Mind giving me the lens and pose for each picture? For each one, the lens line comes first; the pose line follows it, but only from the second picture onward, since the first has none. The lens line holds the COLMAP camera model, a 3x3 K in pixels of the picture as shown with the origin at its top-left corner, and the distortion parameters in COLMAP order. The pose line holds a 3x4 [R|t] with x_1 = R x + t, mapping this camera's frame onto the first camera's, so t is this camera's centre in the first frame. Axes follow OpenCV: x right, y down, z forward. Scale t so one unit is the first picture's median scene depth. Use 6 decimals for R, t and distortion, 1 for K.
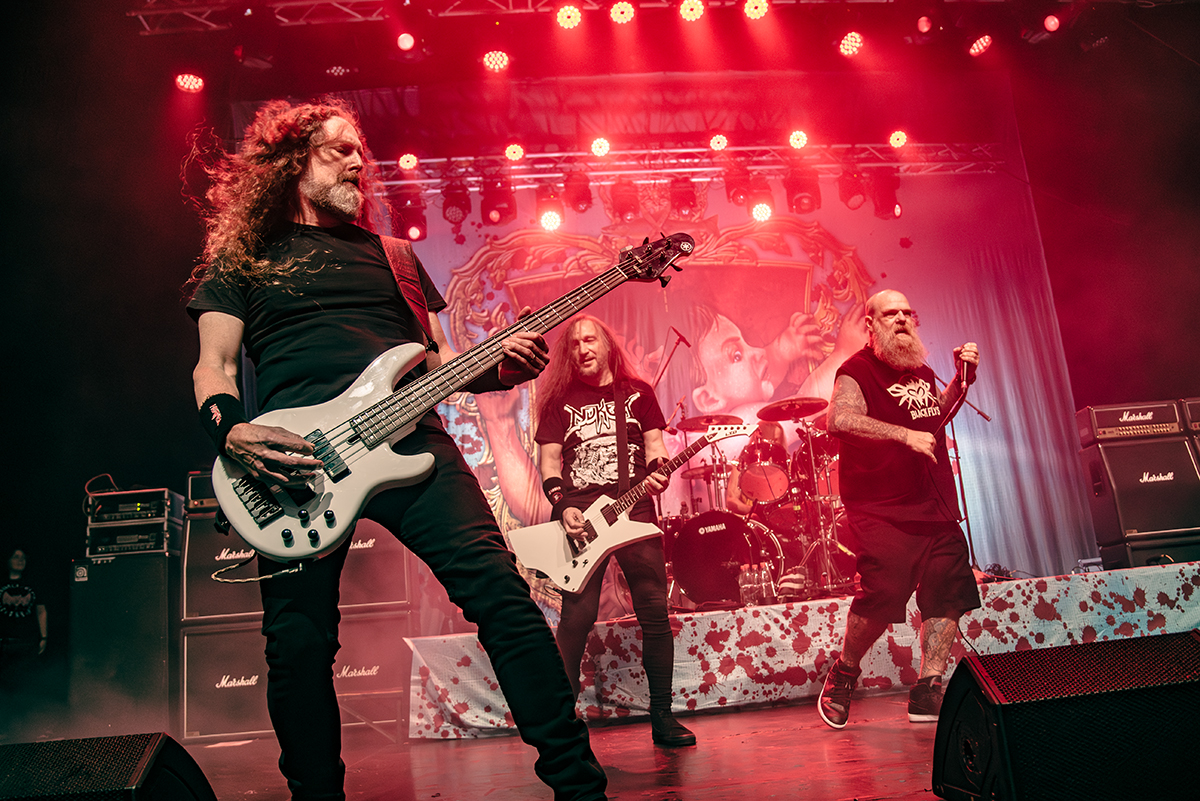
lens RADIAL K [[948.9, 0, 609.8], [0, 948.9, 421.2], [0, 0, 1]] dist [-0.112634, 0.056476]
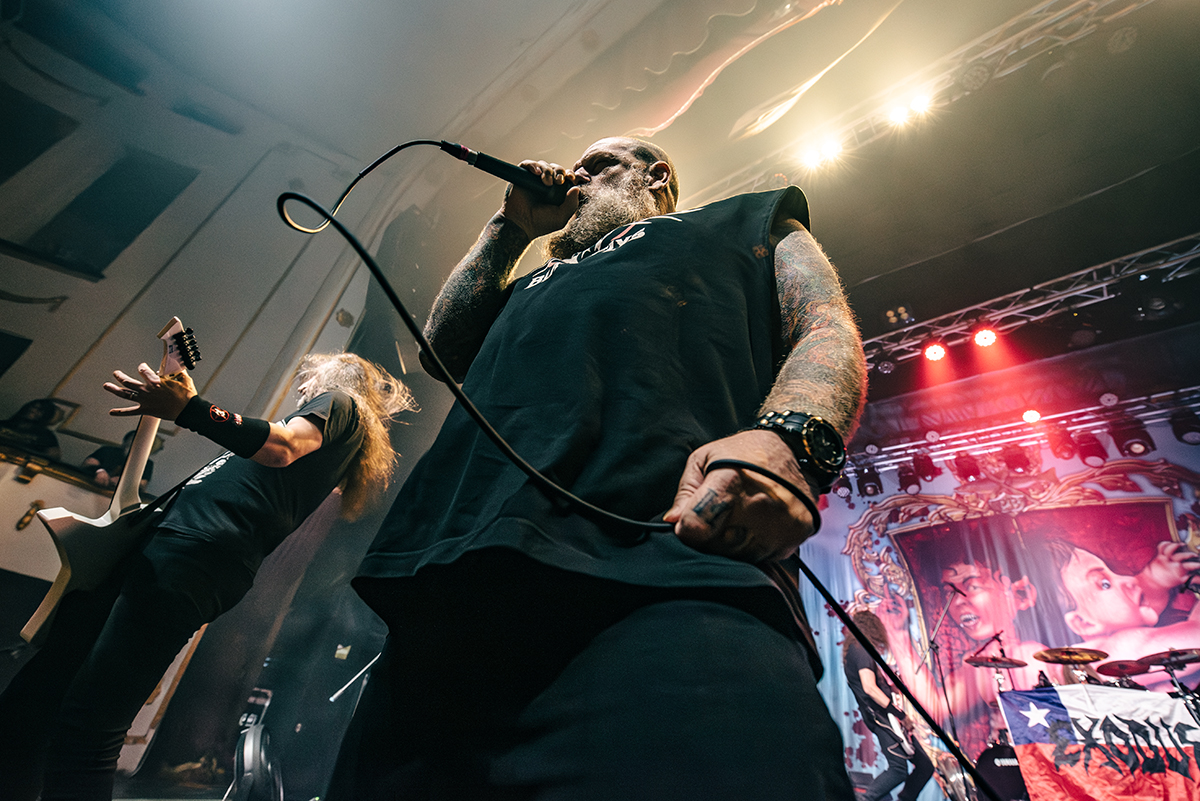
lens RADIAL K [[517.5, 0, 570.7], [0, 517.5, 369.7], [0, 0, 1]] dist [-0.022119, 0.000186]
pose [[0.698814, -0.264347, -0.664665, 0.273366], [-0.032292, 0.916601, -0.398497, -0.071095], [0.714574, 0.299939, 0.631997, 0.041491]]
